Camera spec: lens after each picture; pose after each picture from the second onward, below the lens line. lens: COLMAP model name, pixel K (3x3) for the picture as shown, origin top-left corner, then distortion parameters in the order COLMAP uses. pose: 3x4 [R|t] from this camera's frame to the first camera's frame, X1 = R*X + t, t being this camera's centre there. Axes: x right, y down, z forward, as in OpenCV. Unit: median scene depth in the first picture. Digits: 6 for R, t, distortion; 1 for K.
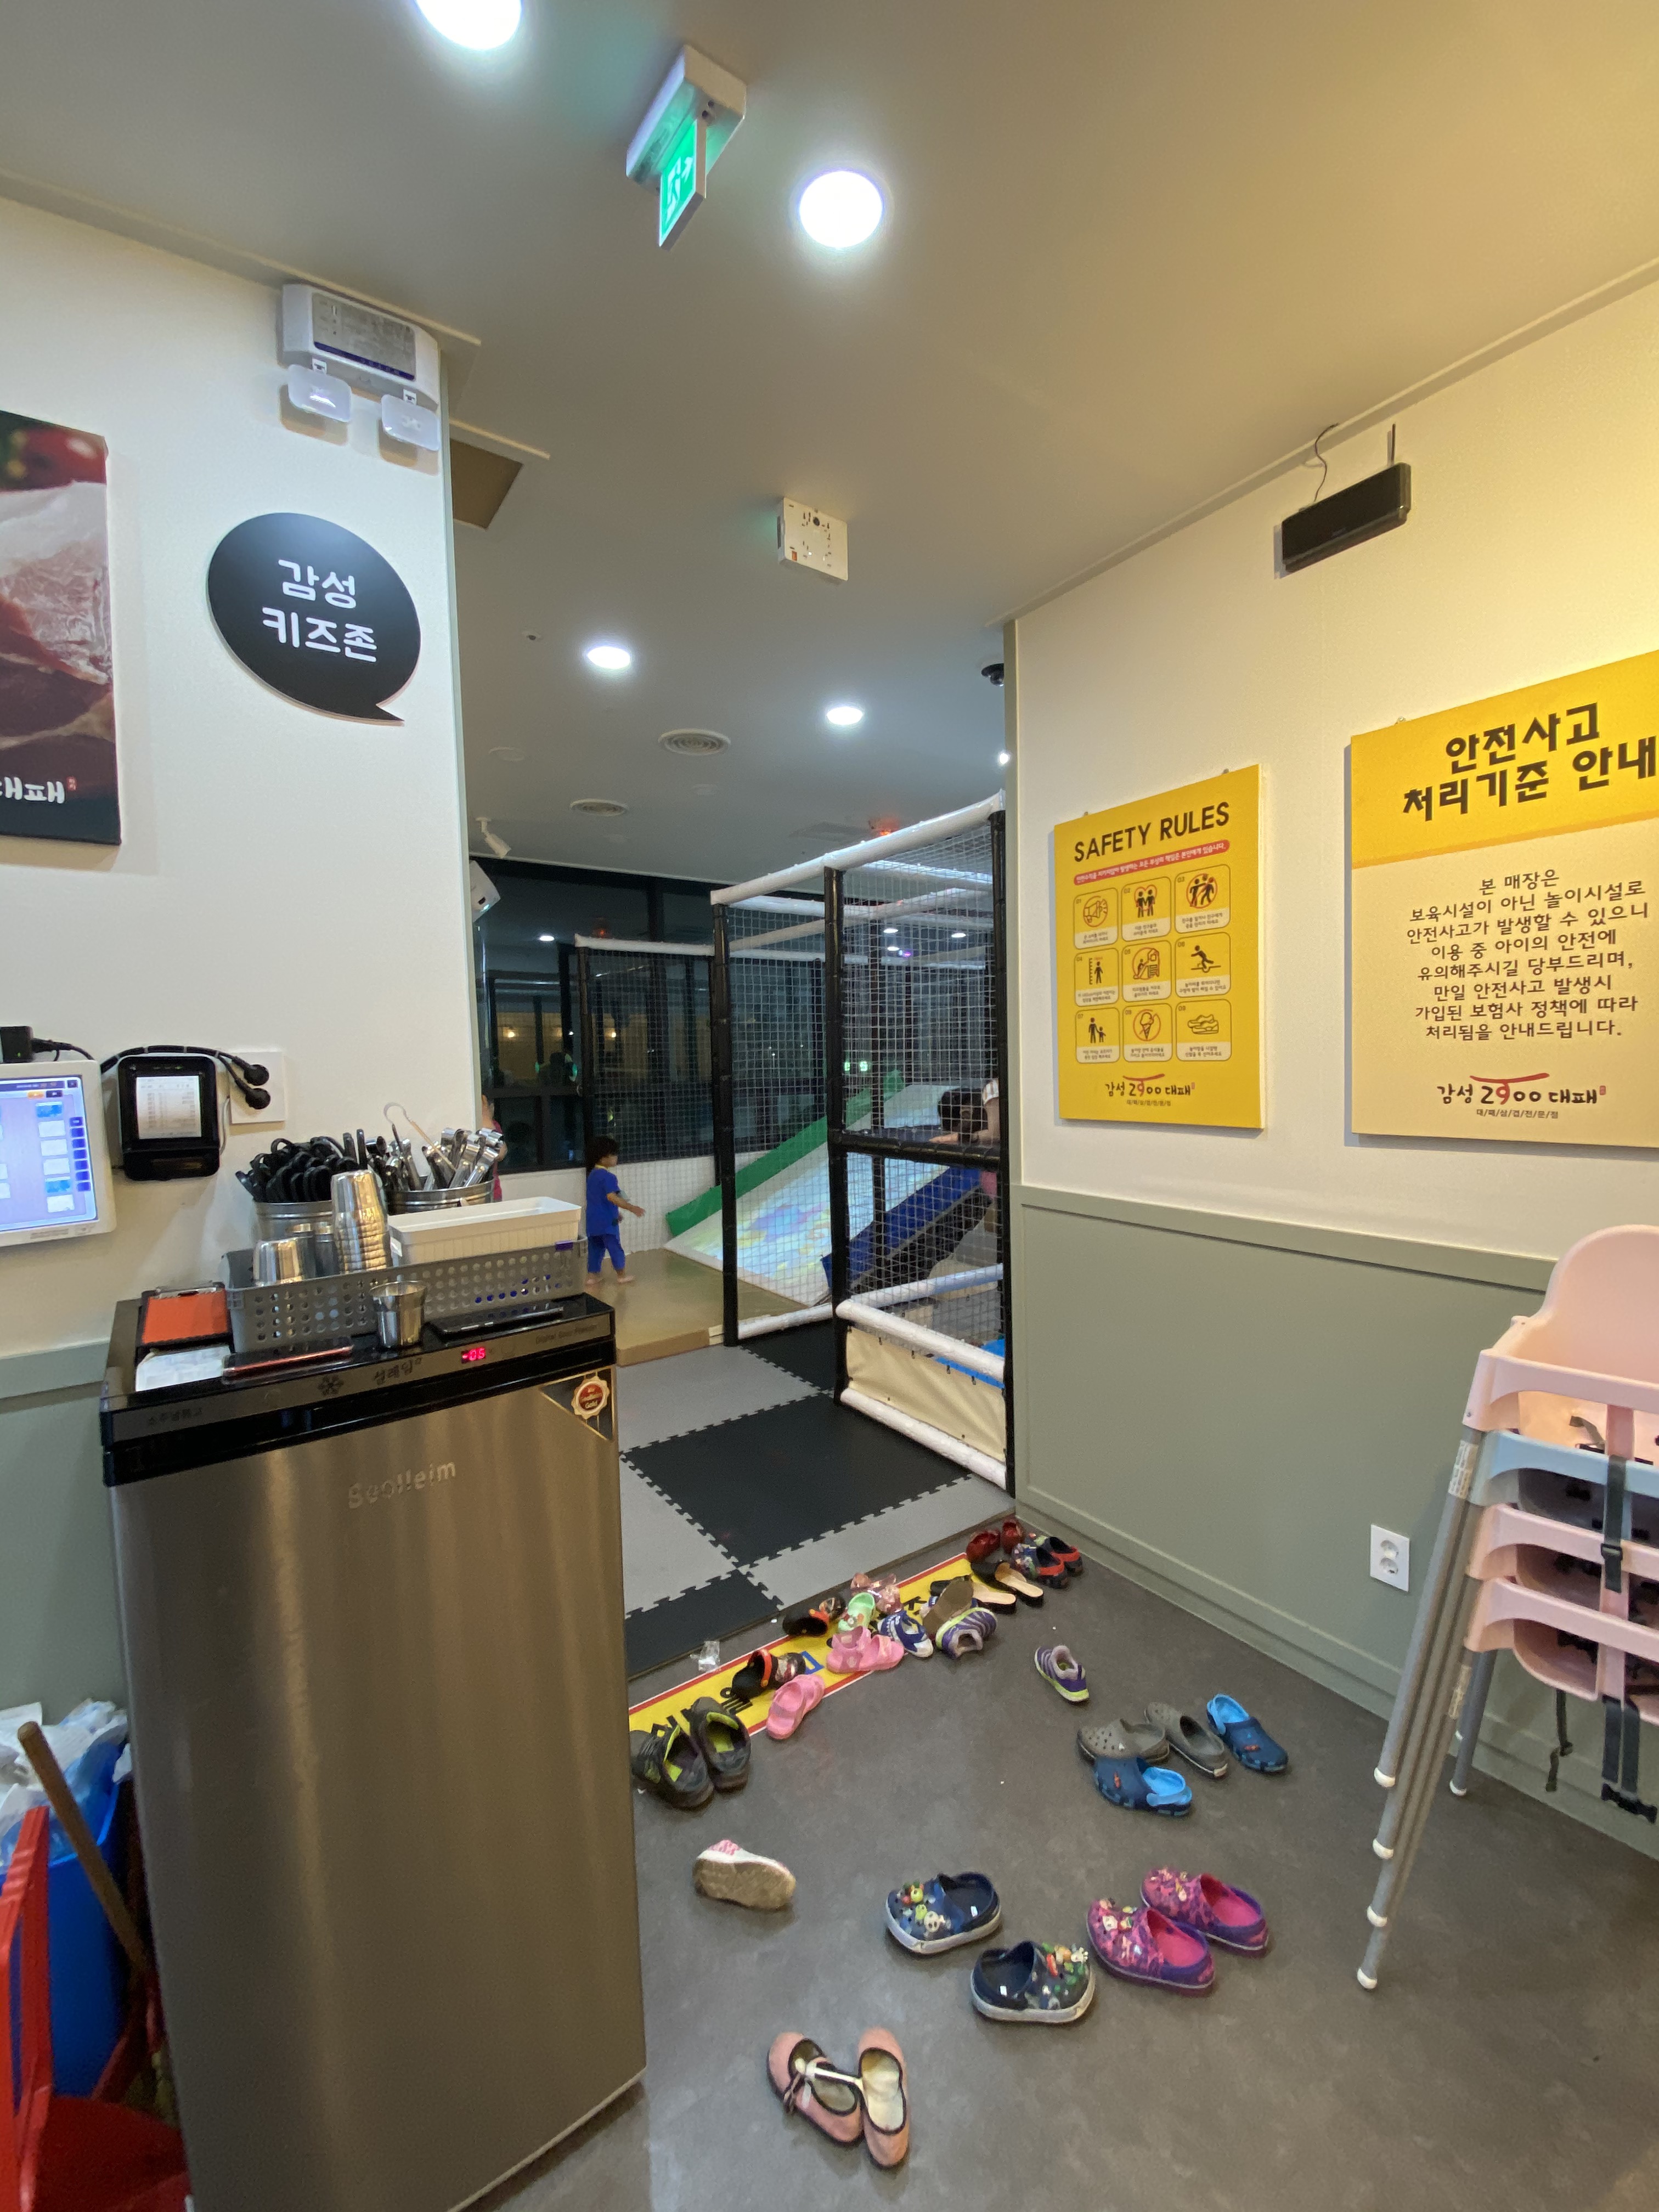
lens RADIAL K [[890.6, 0, 826.2], [0, 890.6, 1104.6], [0, 0, 1]] dist [-0.003025, -0.000378]
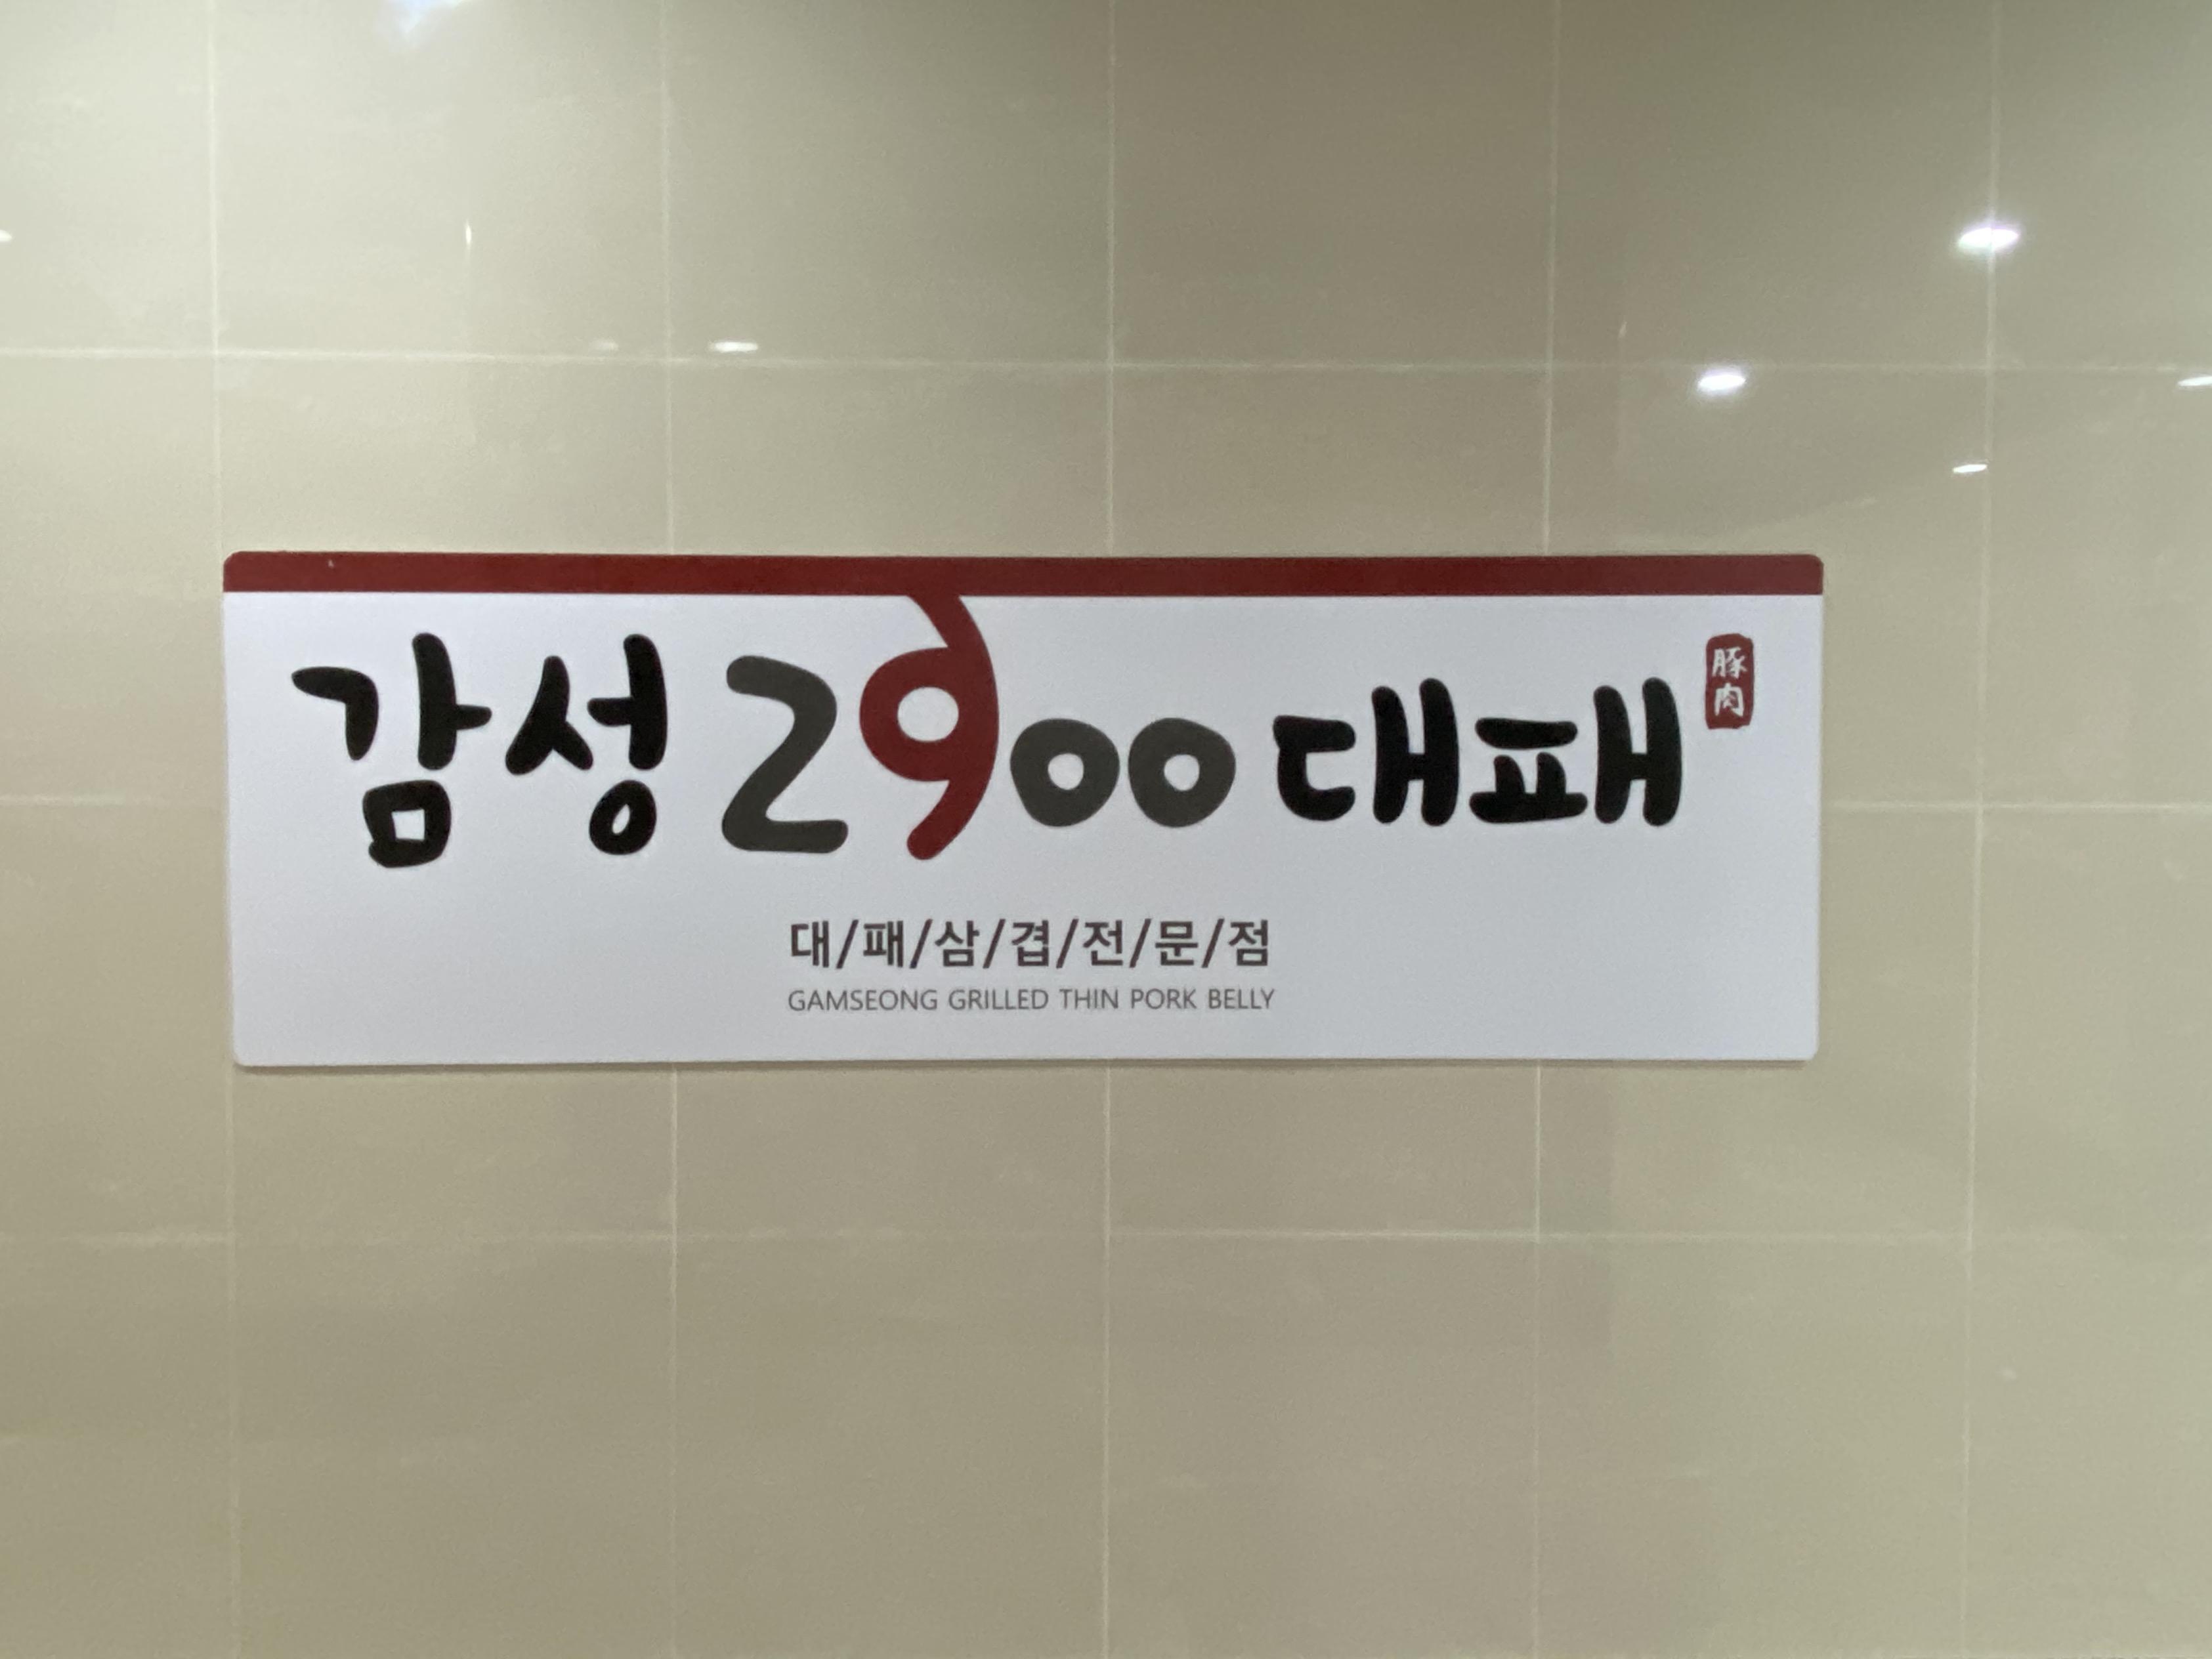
lens RADIAL K [[1613.8, 0, 1106.0], [0, 1613.8, 826.8], [0, 0, 1]] dist [-0.000244, -0.000020]
pose [[0.703286, -0.040620, 0.709745, 0.658869], [0.030032, 0.999173, 0.027425, -0.007250], [-0.710272, 0.002028, 0.703925, 0.873132]]
